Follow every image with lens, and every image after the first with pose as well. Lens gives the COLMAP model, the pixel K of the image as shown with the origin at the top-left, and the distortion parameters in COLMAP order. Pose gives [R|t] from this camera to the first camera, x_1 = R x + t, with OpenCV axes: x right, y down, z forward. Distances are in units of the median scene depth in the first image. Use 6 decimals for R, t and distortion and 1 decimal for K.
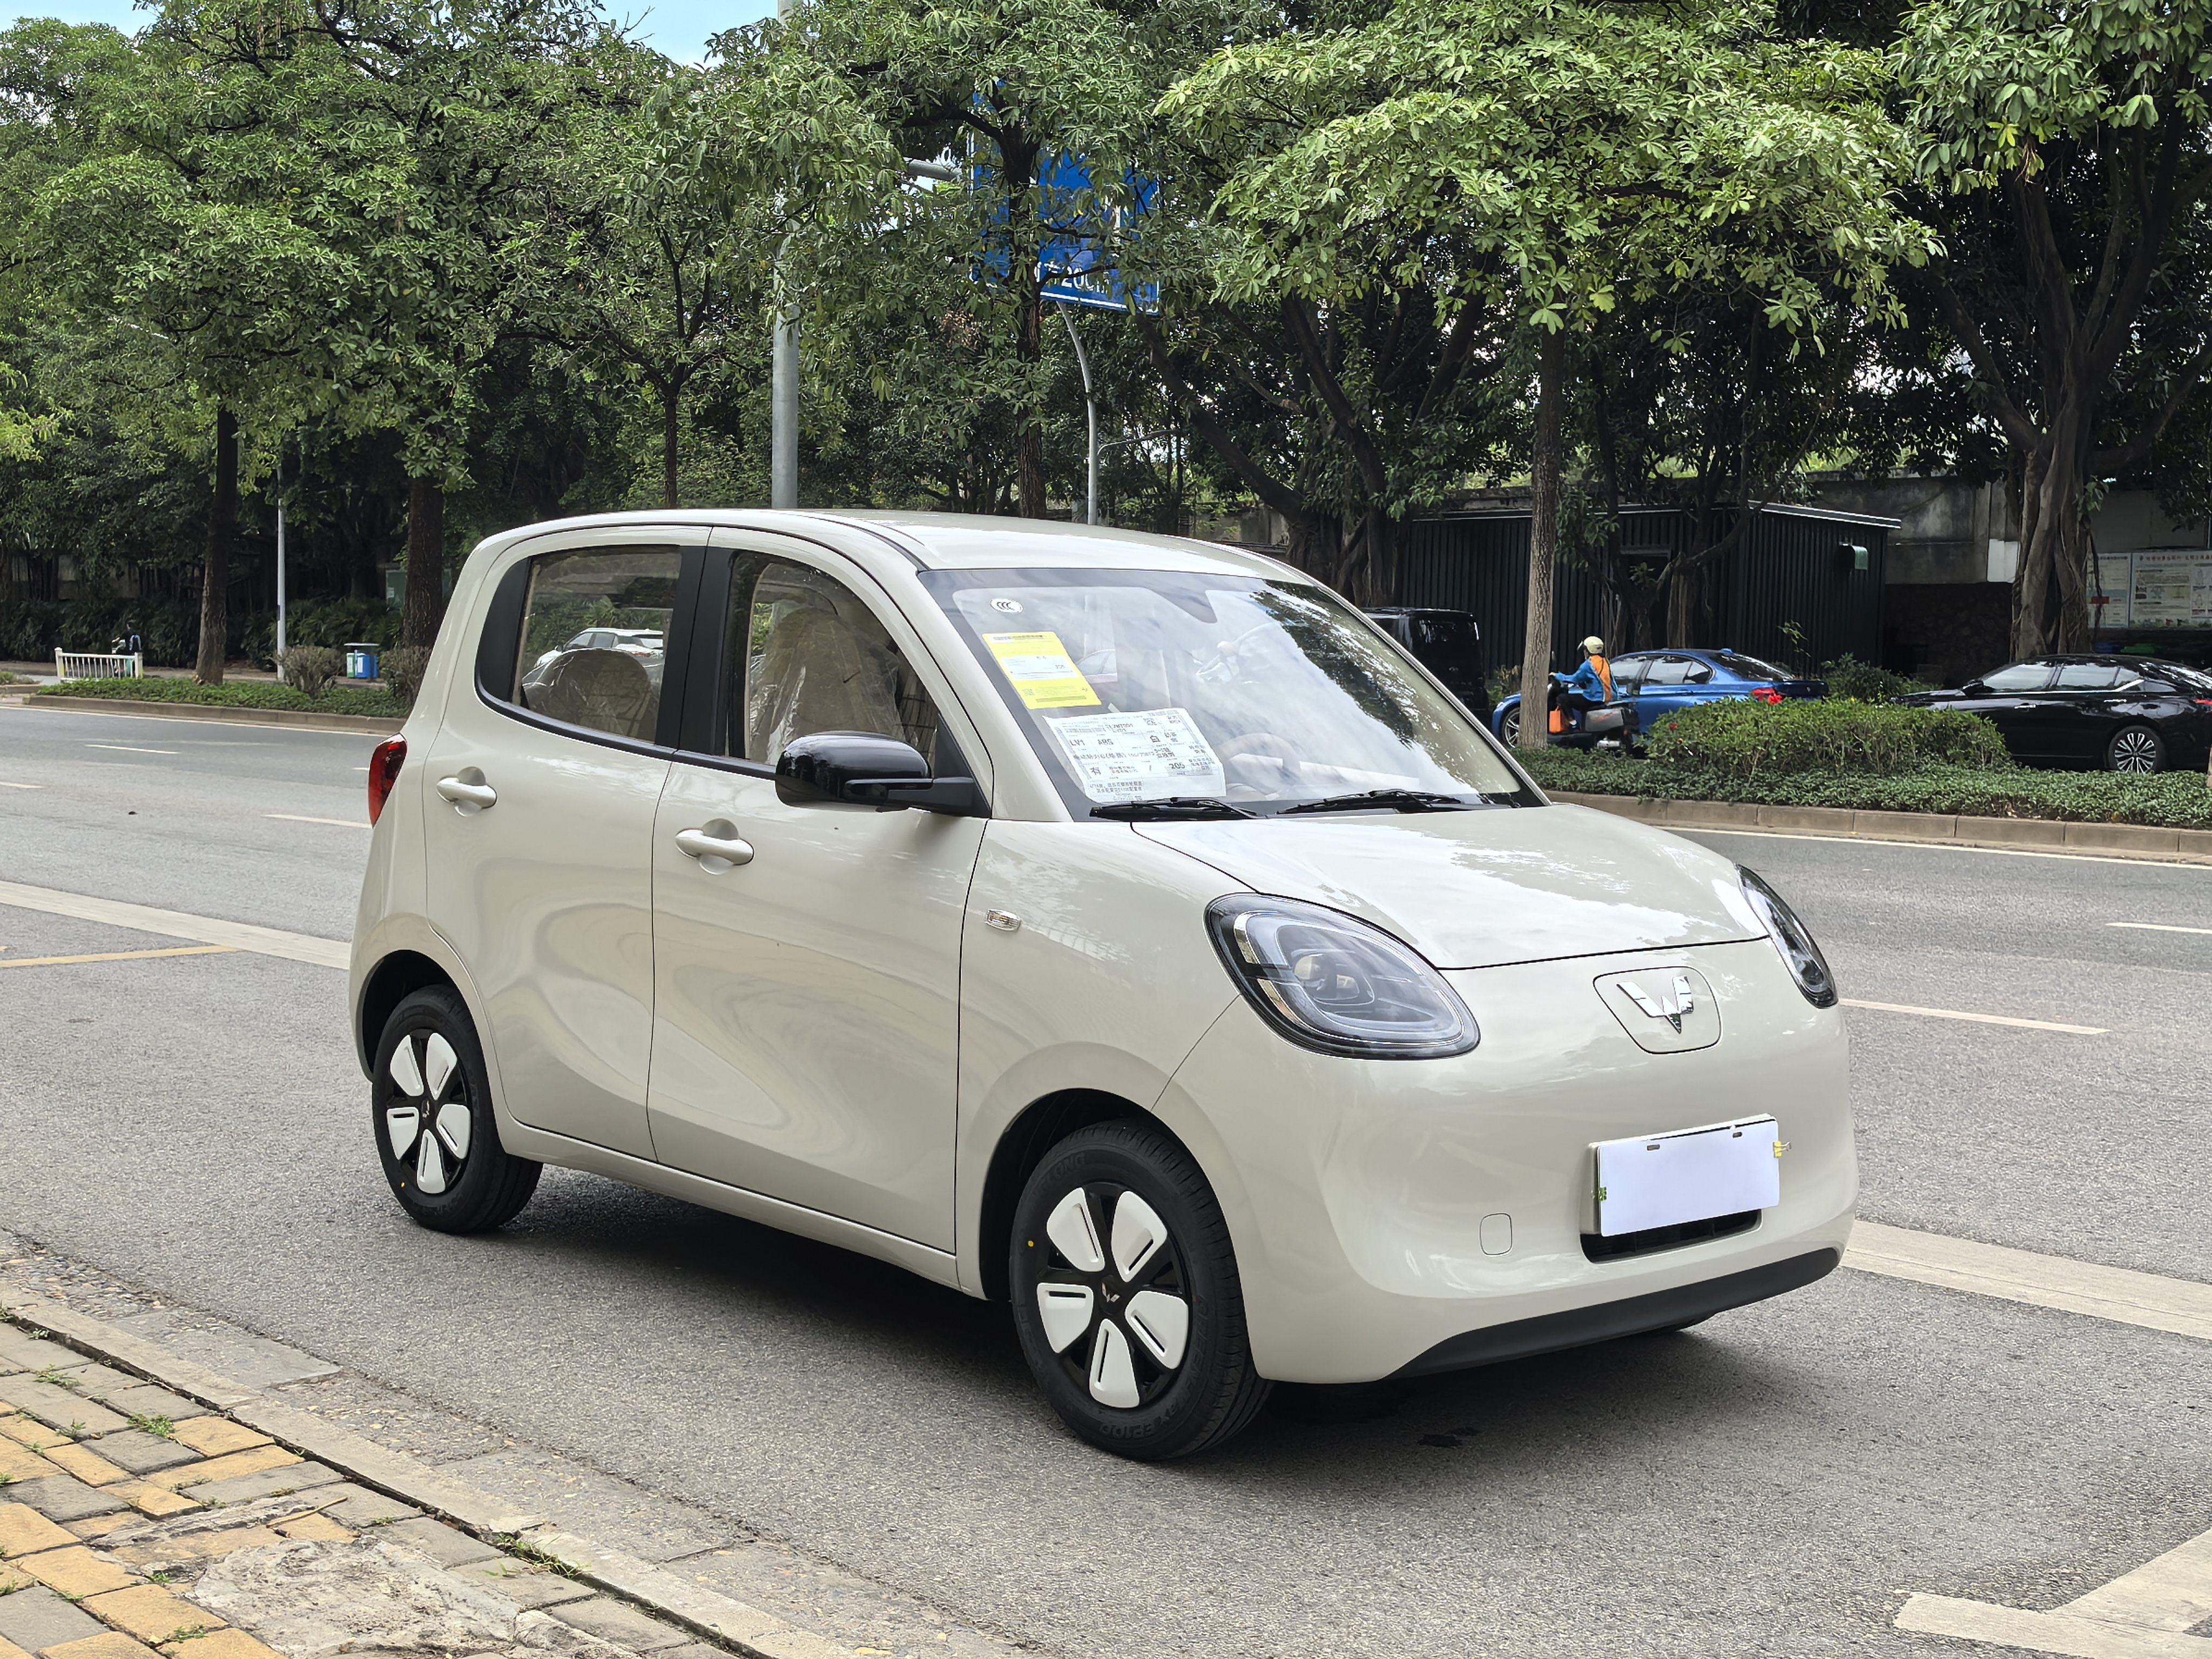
lens RADIAL K [[2699.0, 0, 1105.3], [0, 2699.0, 830.1], [0, 0, 1]] dist [-0.010884, 0.000000]
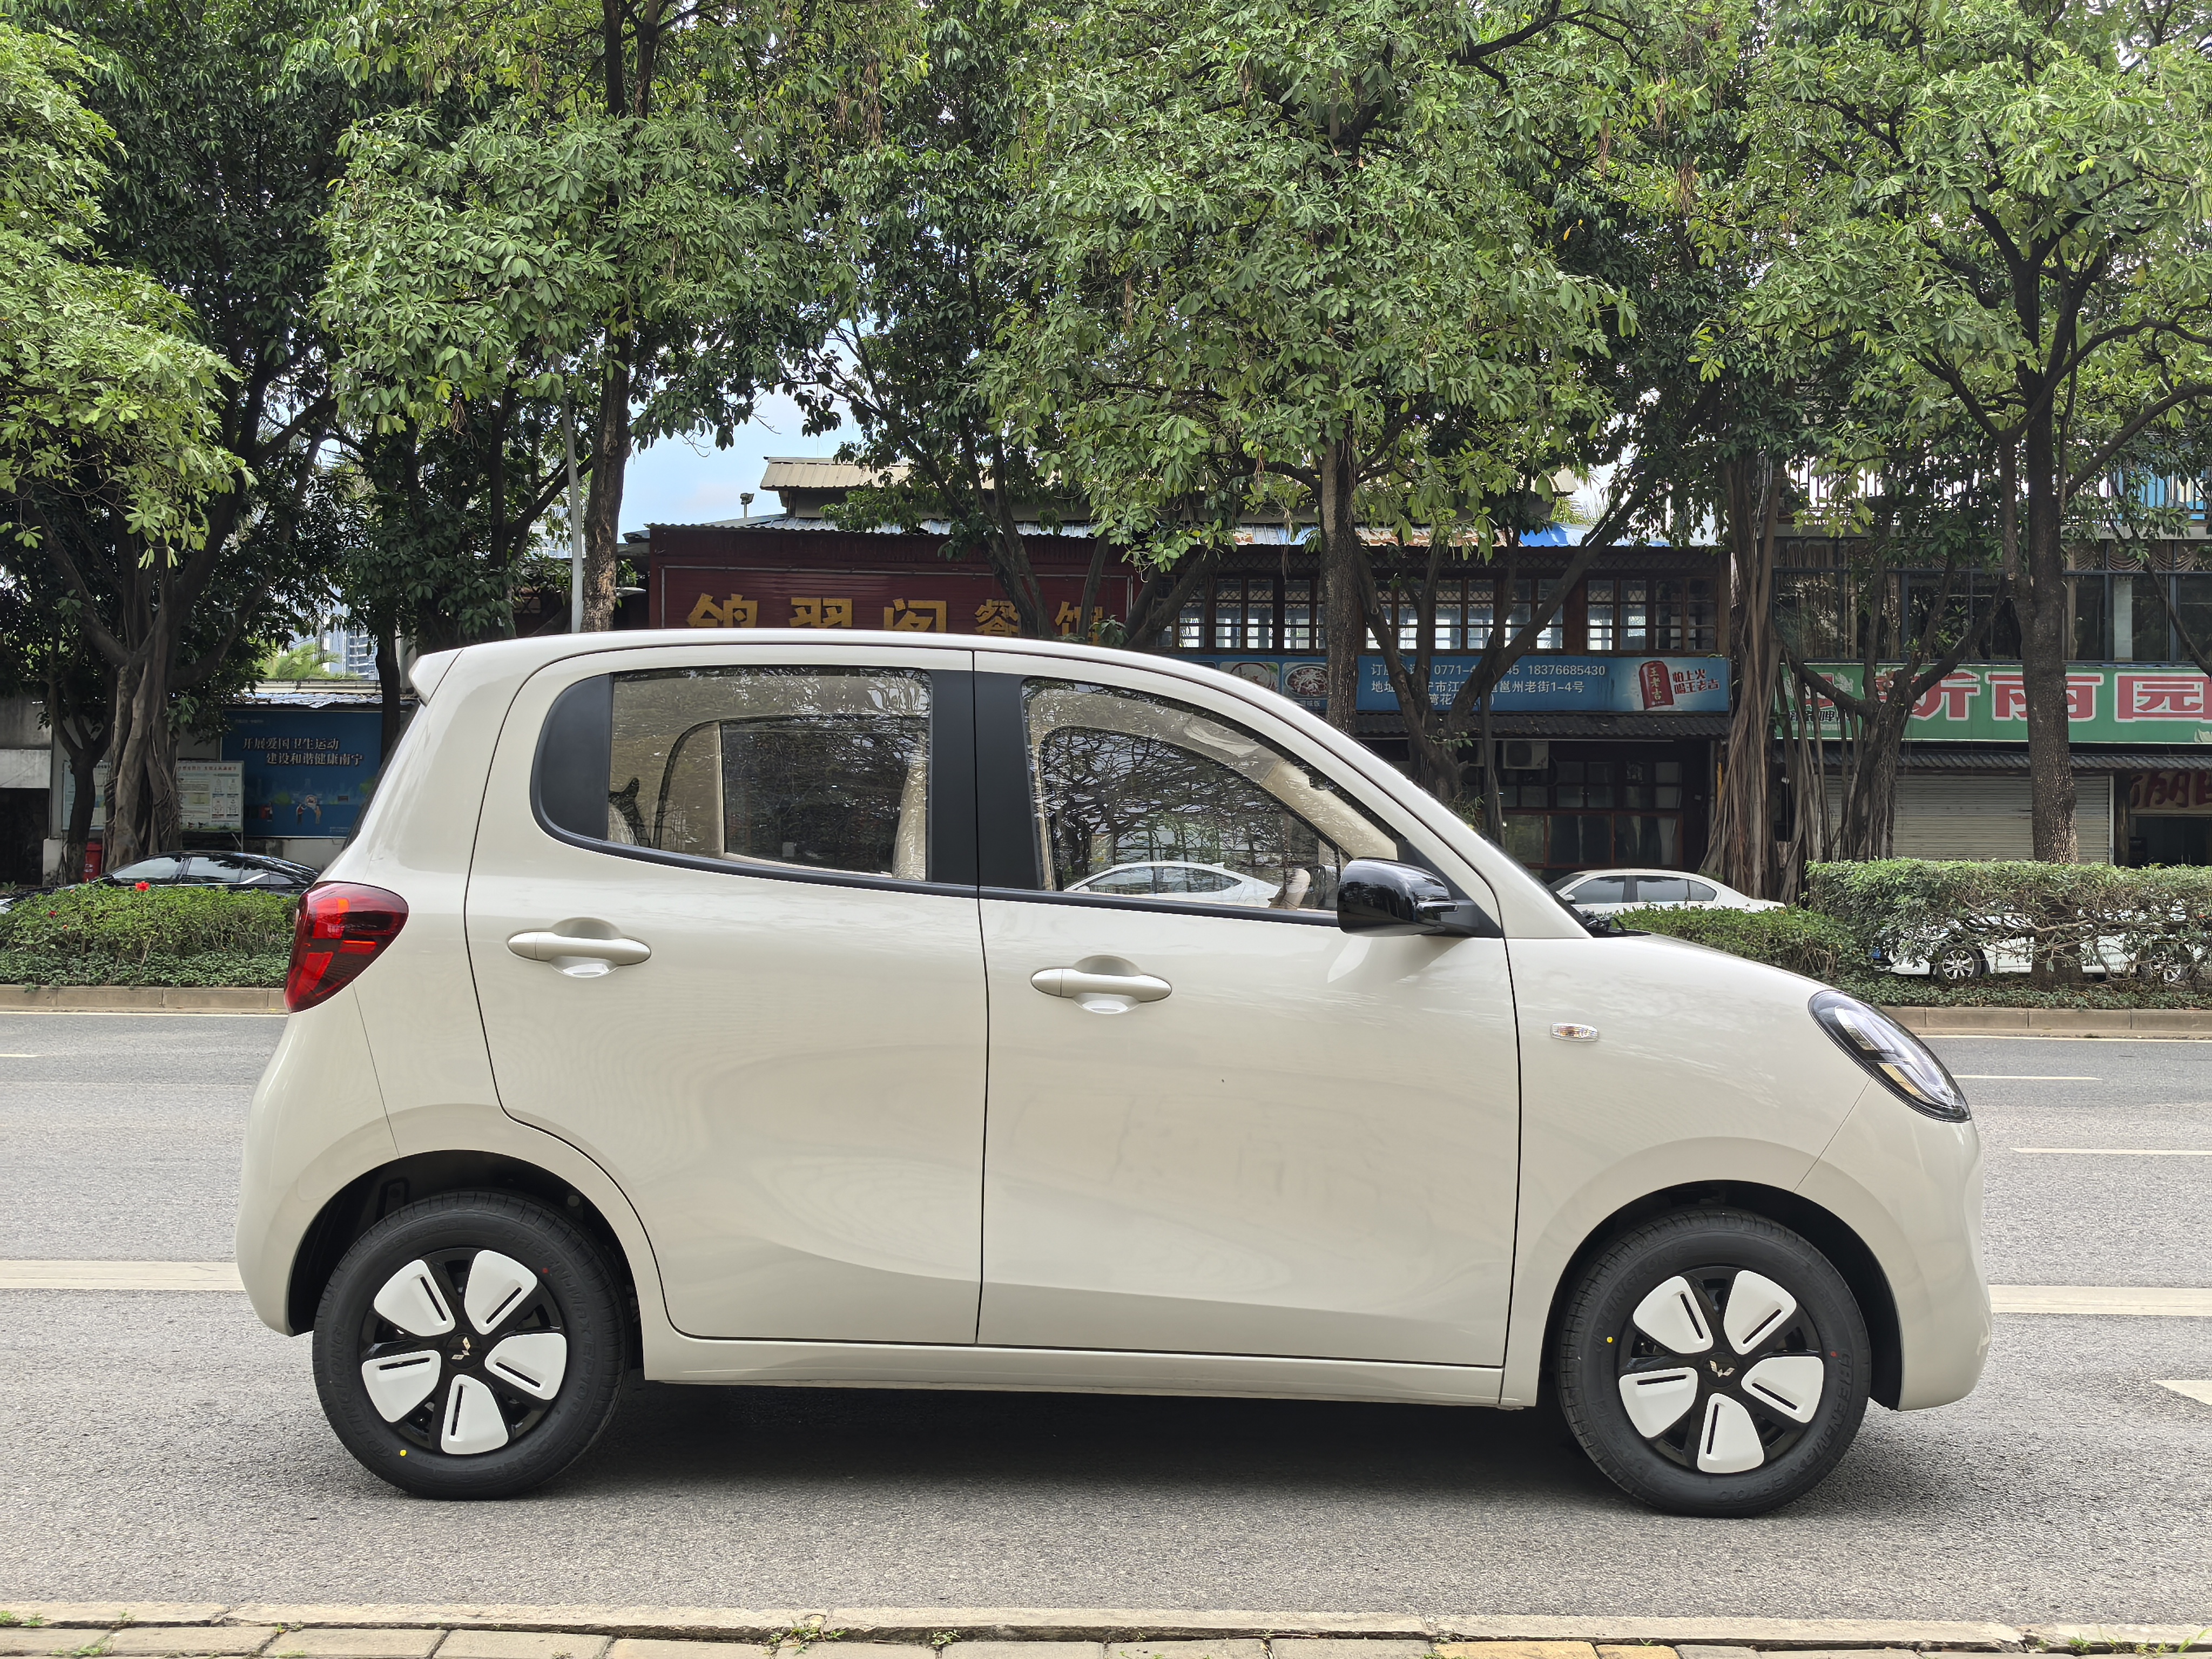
lens RADIAL K [[2357.5, 0, 1105.1], [0, 2357.5, 825.7], [0, 0, 1]] dist [0.065831, 0.000000]
pose [[0.689138, 0.012008, 0.724531, -0.202902], [0.045389, 0.997184, -0.059699, -0.000072], [-0.723208, 0.074026, 0.686652, 0.118874]]
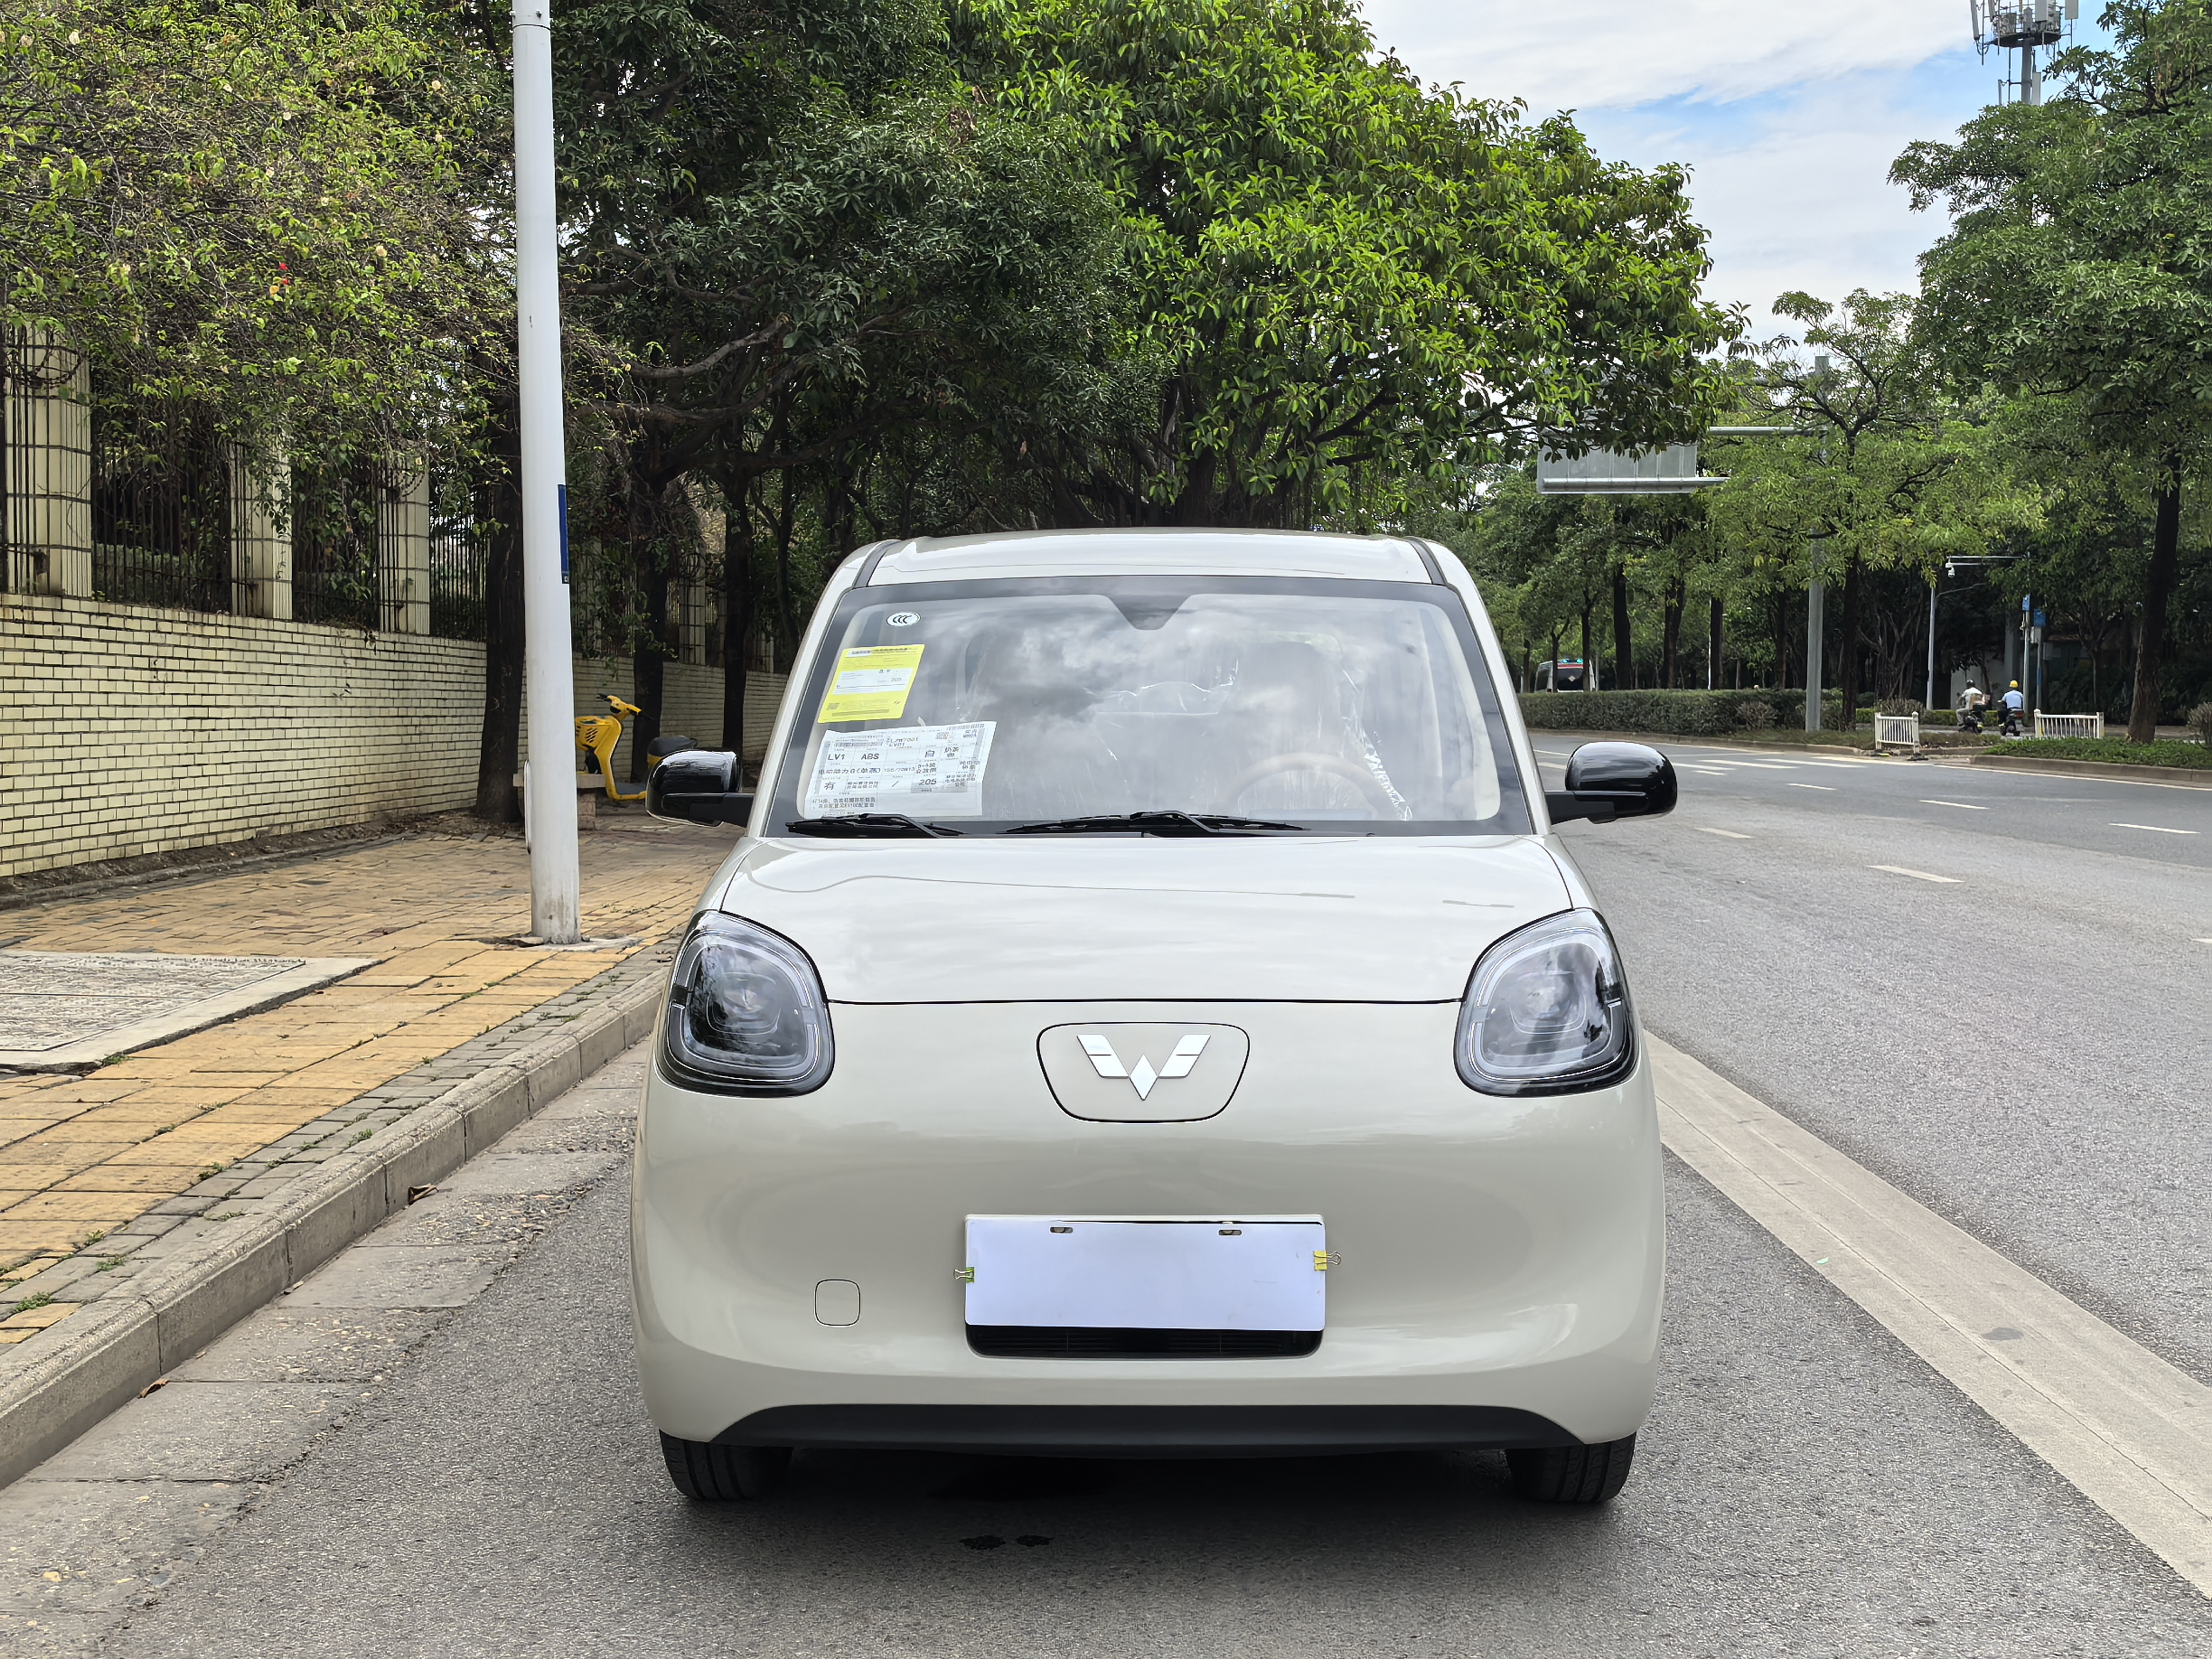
lens RADIAL K [[2641.9, 0, 1104.8], [0, 2641.9, 833.7], [0, 0, 1]] dist [-0.009402, 0.000000]
pose [[0.720926, 0.009811, -0.692942, 0.174710], [-0.024793, 0.999625, -0.011642, 0.000893], [0.692568, 0.025573, 0.720899, 0.093630]]
